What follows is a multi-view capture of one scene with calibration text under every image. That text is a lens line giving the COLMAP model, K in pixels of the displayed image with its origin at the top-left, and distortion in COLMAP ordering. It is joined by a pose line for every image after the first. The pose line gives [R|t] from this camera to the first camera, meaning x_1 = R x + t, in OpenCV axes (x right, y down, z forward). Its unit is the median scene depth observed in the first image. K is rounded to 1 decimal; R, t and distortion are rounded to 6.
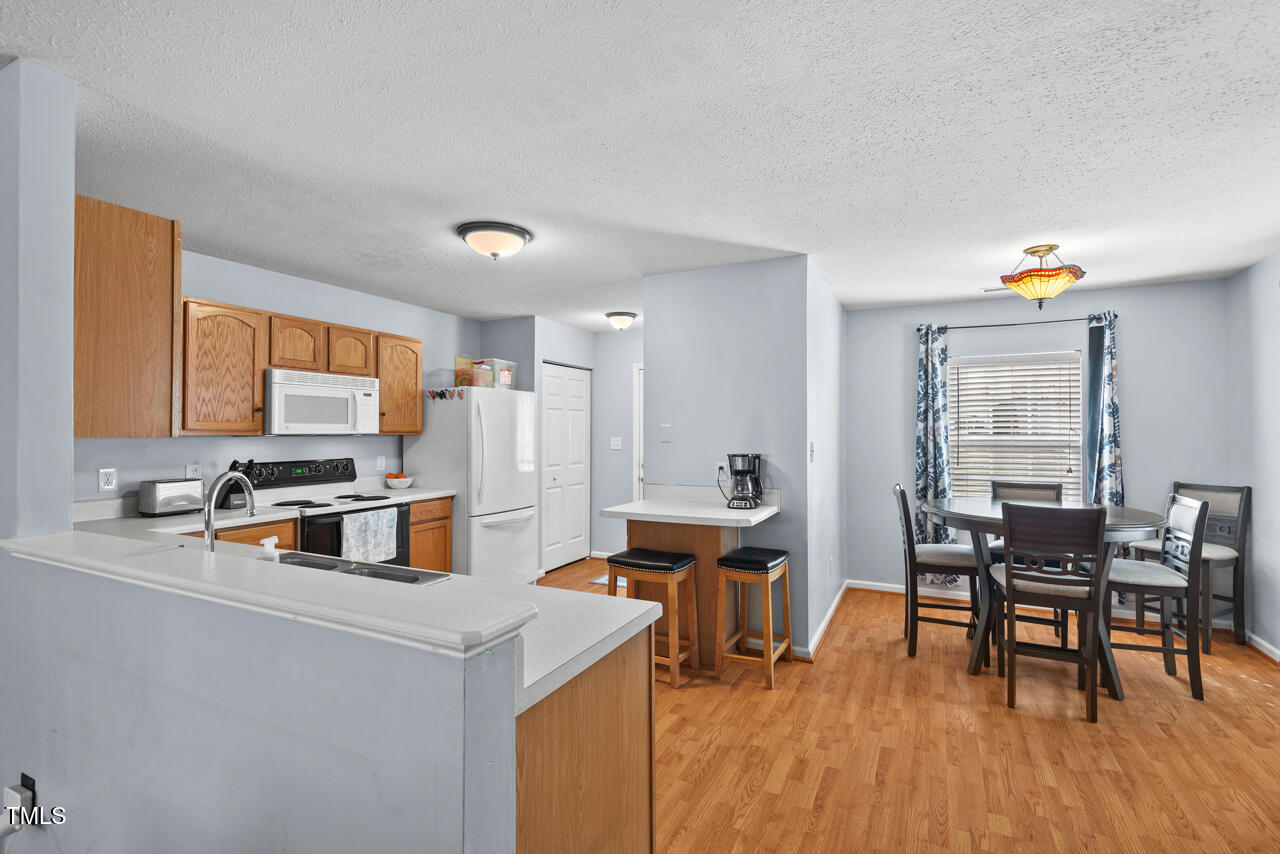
lens RADIAL K [[580.1, 0, 644.8], [0, 580.1, 425.8], [0, 0, 1]] dist [0.025806, -0.015033]
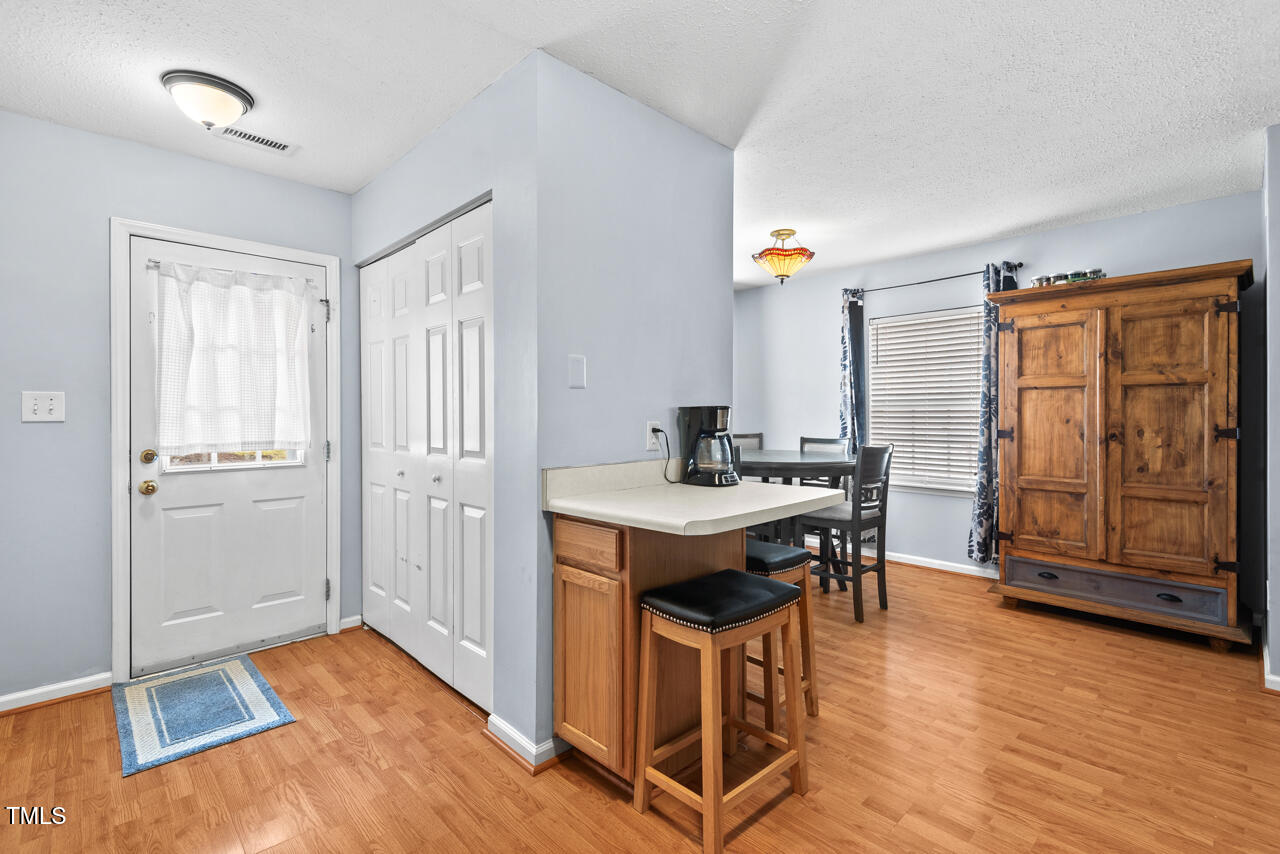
lens RADIAL K [[580.1, 0, 644.0], [0, 580.1, 412.2], [0, 0, 1]] dist [0.025806, -0.015033]
pose [[0.339128, 0.000679, 0.940740, -0.466725], [-0.004817, 0.999988, 0.001015, 0.051623], [-0.940728, -0.004876, 0.339127, 0.786354]]
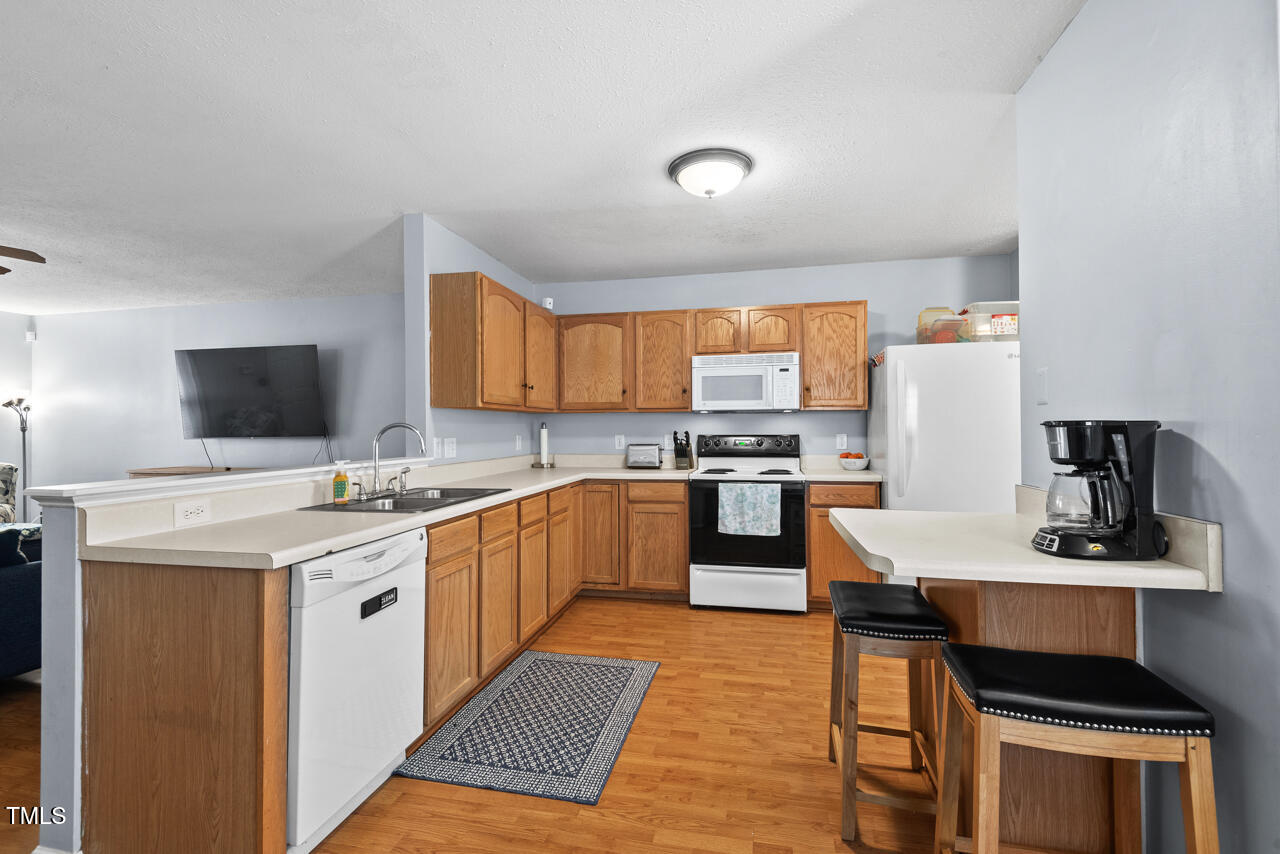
lens RADIAL K [[580.1, 0, 641.3], [0, 580.1, 422.4], [0, 0, 1]] dist [0.025806, -0.015033]
pose [[0.248058, -0.011301, -0.968679, 0.457421], [0.015978, 0.999844, -0.007573, 0.043605], [0.968614, -0.013599, 0.248199, 0.559905]]
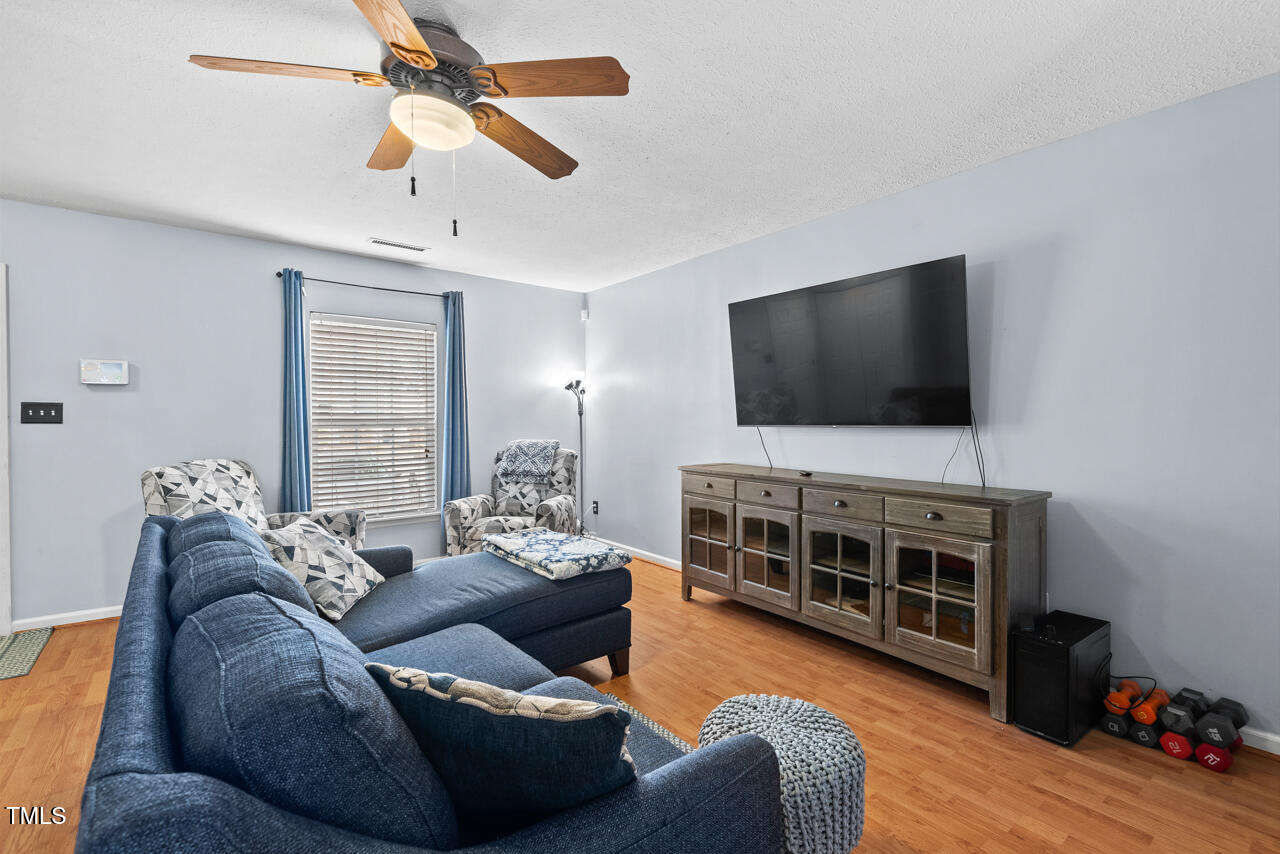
lens RADIAL K [[580.1, 0, 636.2], [0, 580.1, 419.2], [0, 0, 1]] dist [0.025806, -0.015033]
pose [[-0.431845, 0.005390, -0.901932, -0.192715], [0.011812, 0.999930, 0.000320, 0.040317], [0.901870, -0.010515, -0.431879, 0.119057]]
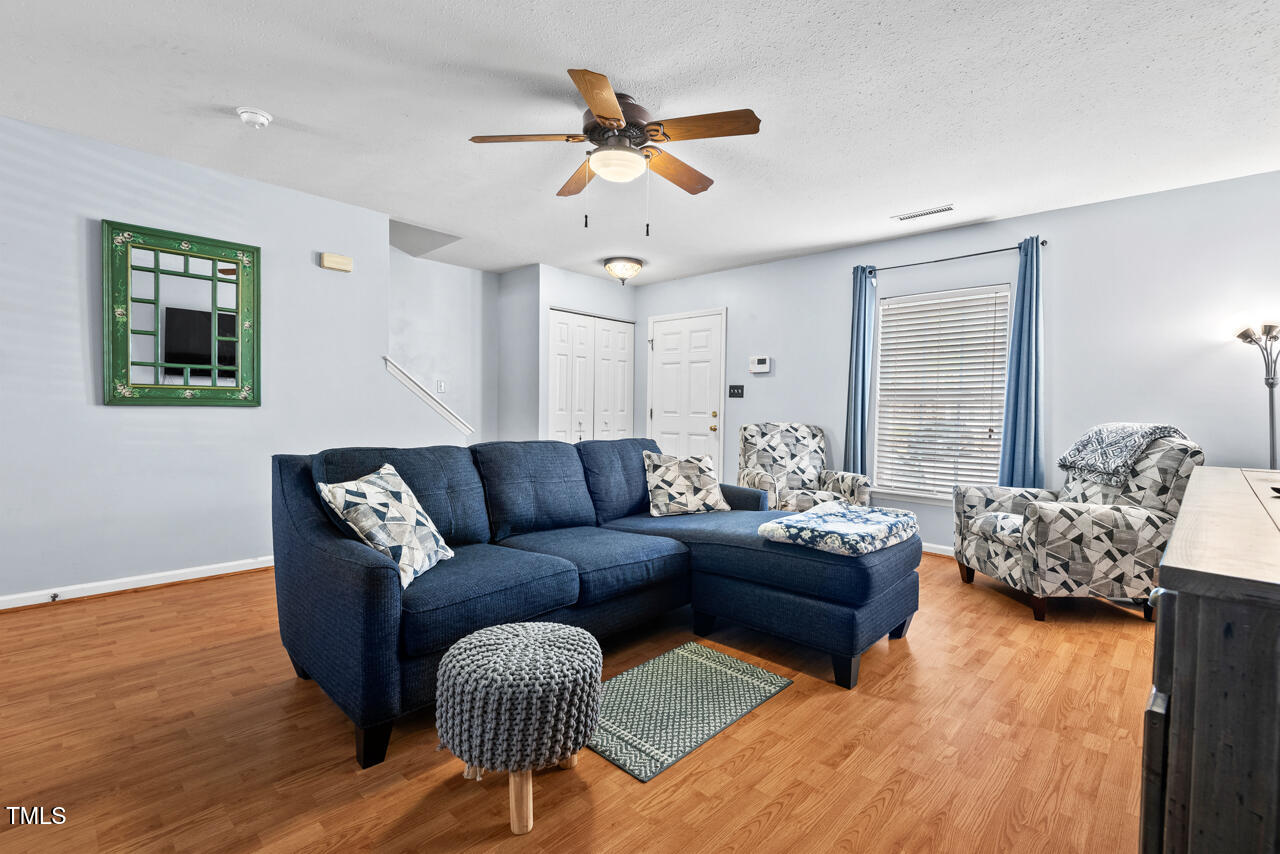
lens RADIAL K [[580.1, 0, 654.6], [0, 580.1, 423.4], [0, 0, 1]] dist [0.025806, -0.015033]
pose [[-0.959112, -0.024143, 0.281996, -0.824506], [-0.021669, 0.999695, 0.011889, 0.089784], [-0.282197, 0.005293, -0.959342, 0.410316]]
